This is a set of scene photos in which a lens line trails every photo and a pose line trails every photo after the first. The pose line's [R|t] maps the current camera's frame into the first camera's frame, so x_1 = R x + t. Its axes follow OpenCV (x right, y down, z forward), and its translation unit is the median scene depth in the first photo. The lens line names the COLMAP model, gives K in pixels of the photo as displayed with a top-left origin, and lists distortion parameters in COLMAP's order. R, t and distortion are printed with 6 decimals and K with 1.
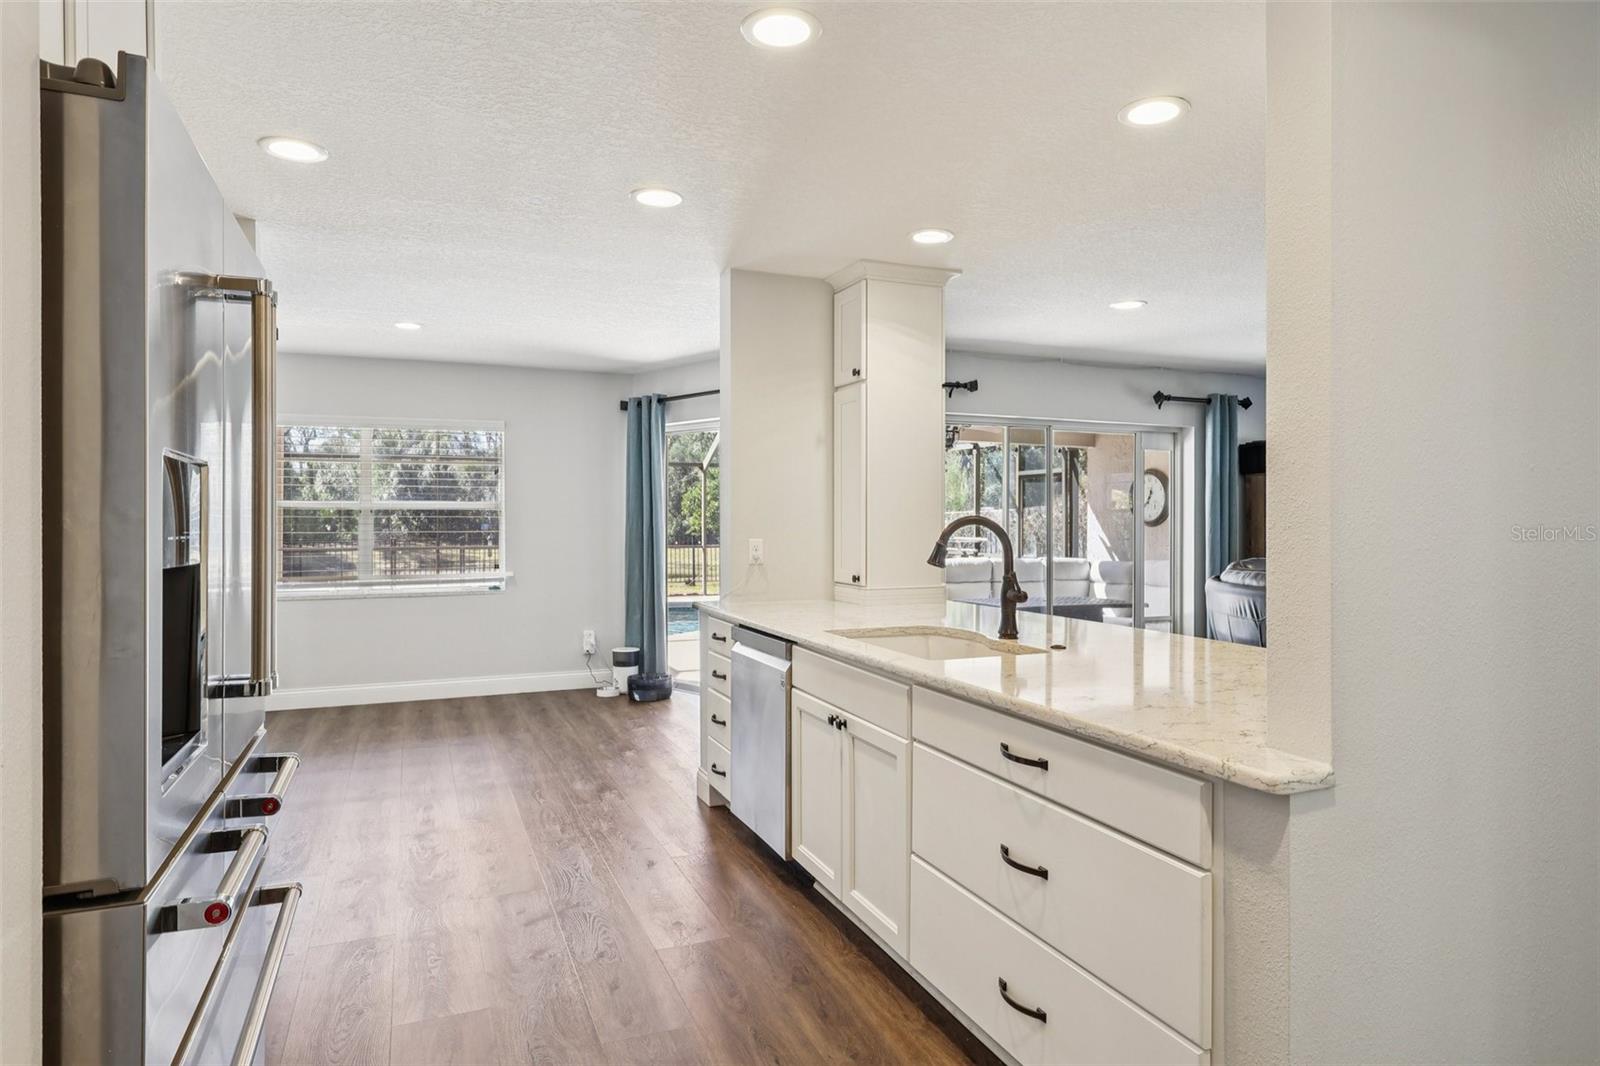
lens RADIAL K [[924.8, 0, 813.0], [0, 924.8, 527.6], [0, 0, 1]] dist [0.001334, 0.000255]
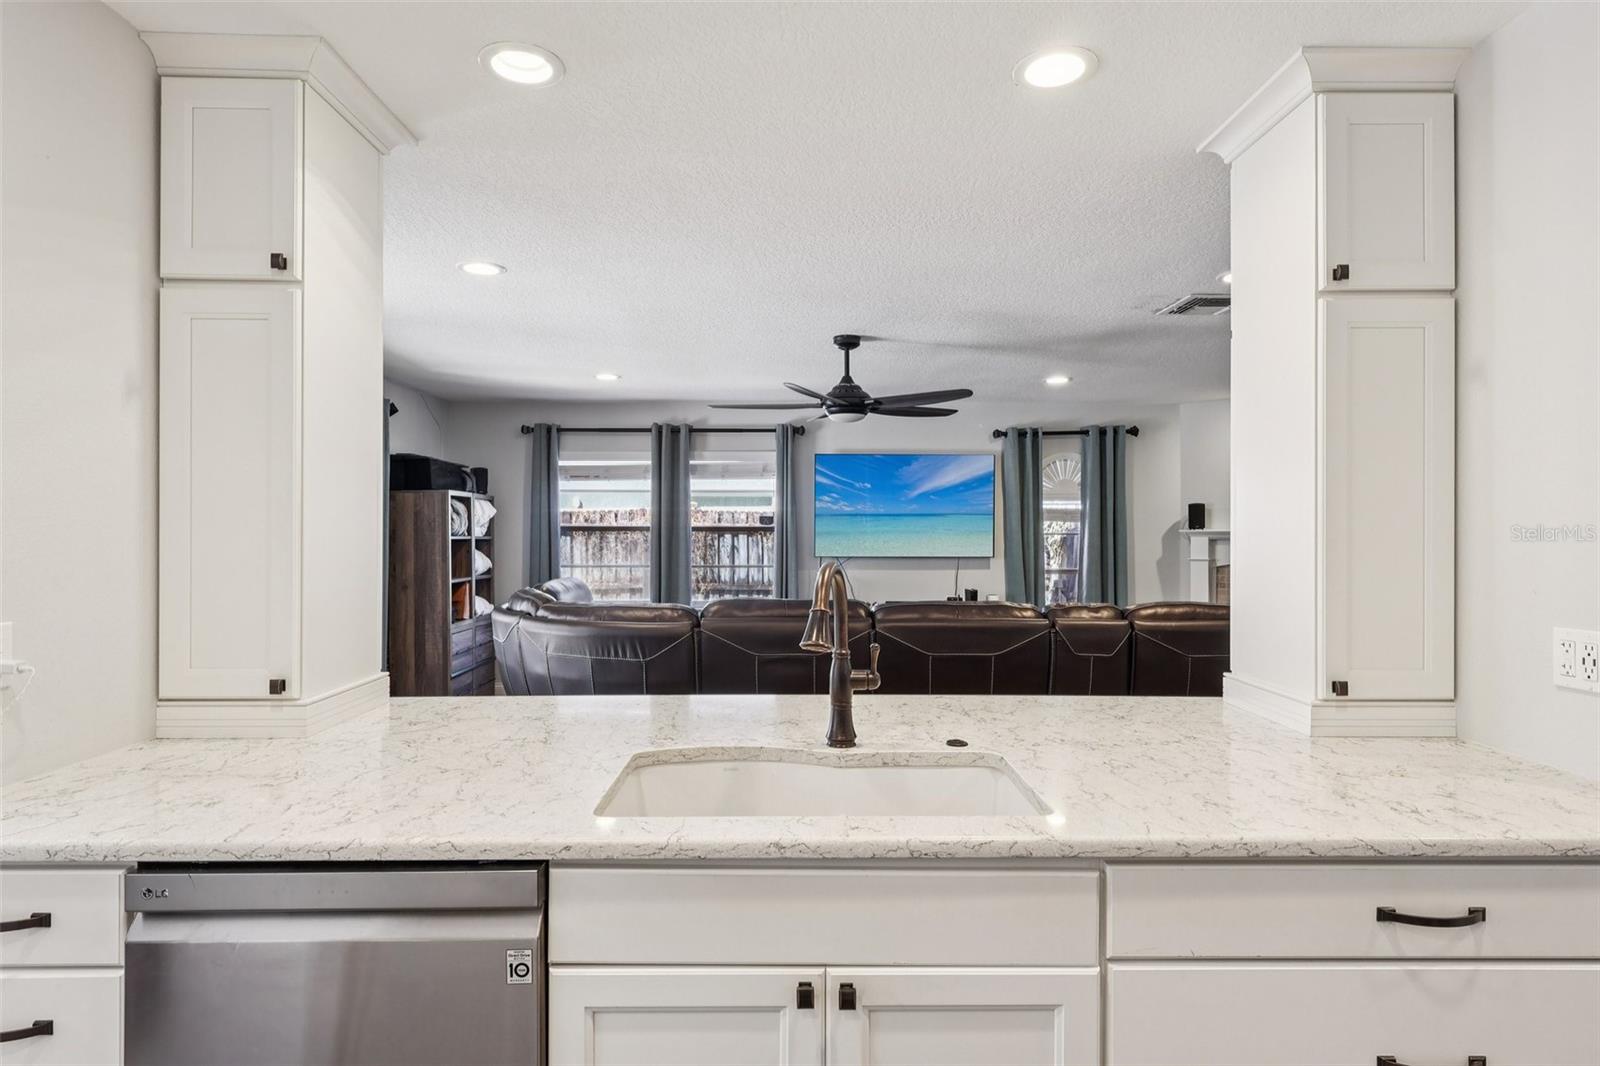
lens RADIAL K [[895.2, 0, 808.8], [0, 895.2, 528.5], [0, 0, 1]] dist [-0.001426, 0.002607]
pose [[0.374713, 0.005834, 0.927122, -0.366158], [0.004576, 0.999956, -0.008142, -0.028994], [-0.927129, 0.007294, 0.374670, 0.729817]]
